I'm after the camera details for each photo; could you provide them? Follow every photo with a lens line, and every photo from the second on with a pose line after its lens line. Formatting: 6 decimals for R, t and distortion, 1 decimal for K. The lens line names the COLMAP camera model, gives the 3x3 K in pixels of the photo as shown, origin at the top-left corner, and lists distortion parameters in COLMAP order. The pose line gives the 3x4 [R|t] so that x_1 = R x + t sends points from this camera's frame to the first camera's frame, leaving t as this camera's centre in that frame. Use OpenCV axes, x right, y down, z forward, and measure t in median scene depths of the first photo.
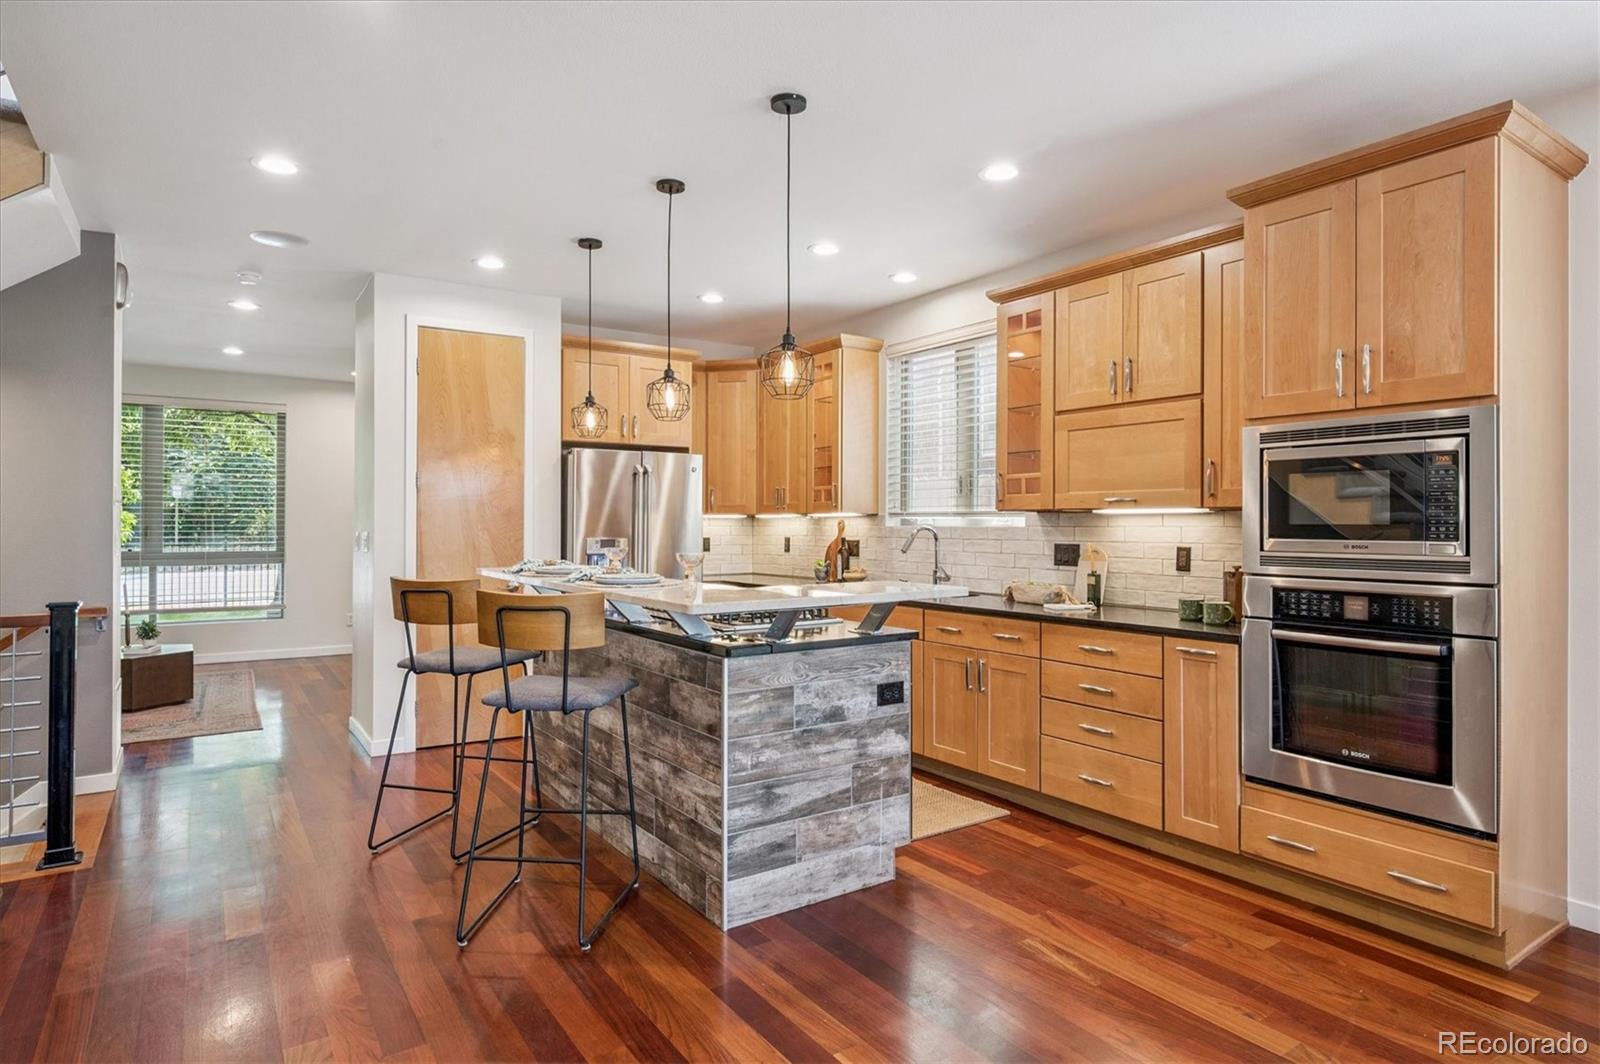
lens RADIAL K [[894.4, 0, 798.7], [0, 894.4, 515.5], [0, 0, 1]] dist [0.000719, -0.000049]
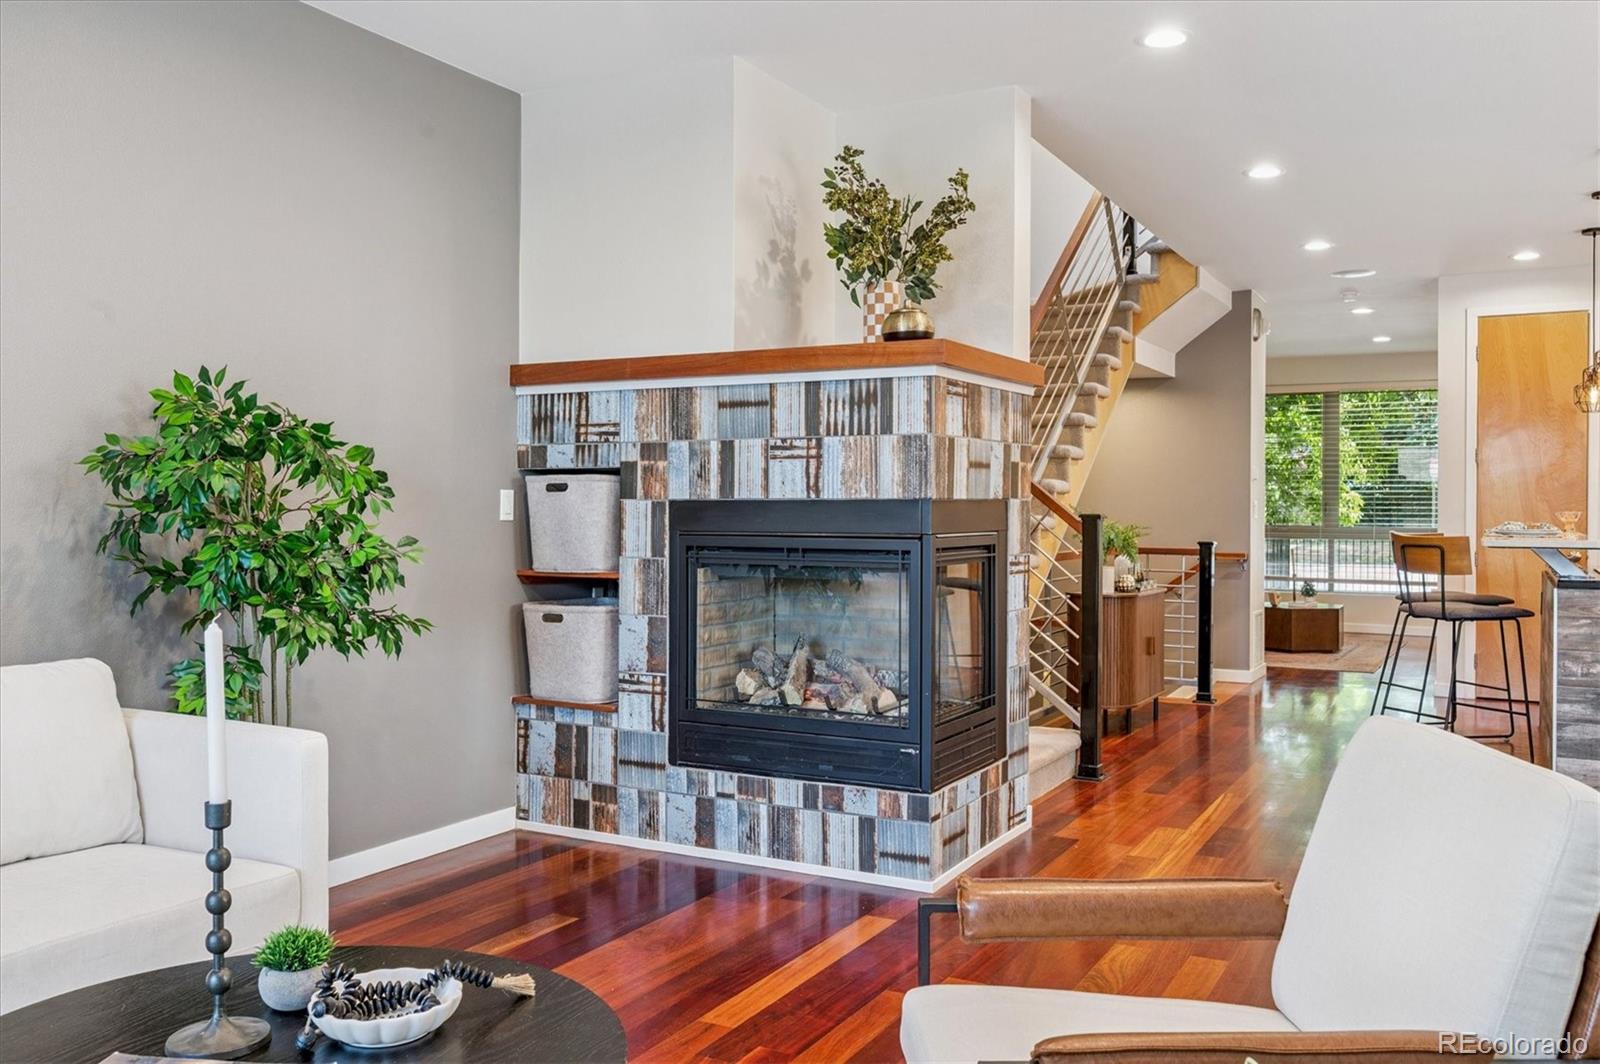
lens RADIAL K [[1338.7, 0, 799.9], [0, 1338.7, 526.5], [0, 0, 1]] dist [0.000597, 0.000131]
pose [[0.466061, 0.014202, -0.884639, 0.777125], [0.001900, 0.999853, 0.017052, 0.021626], [0.884750, -0.009629, 0.465966, -0.618286]]
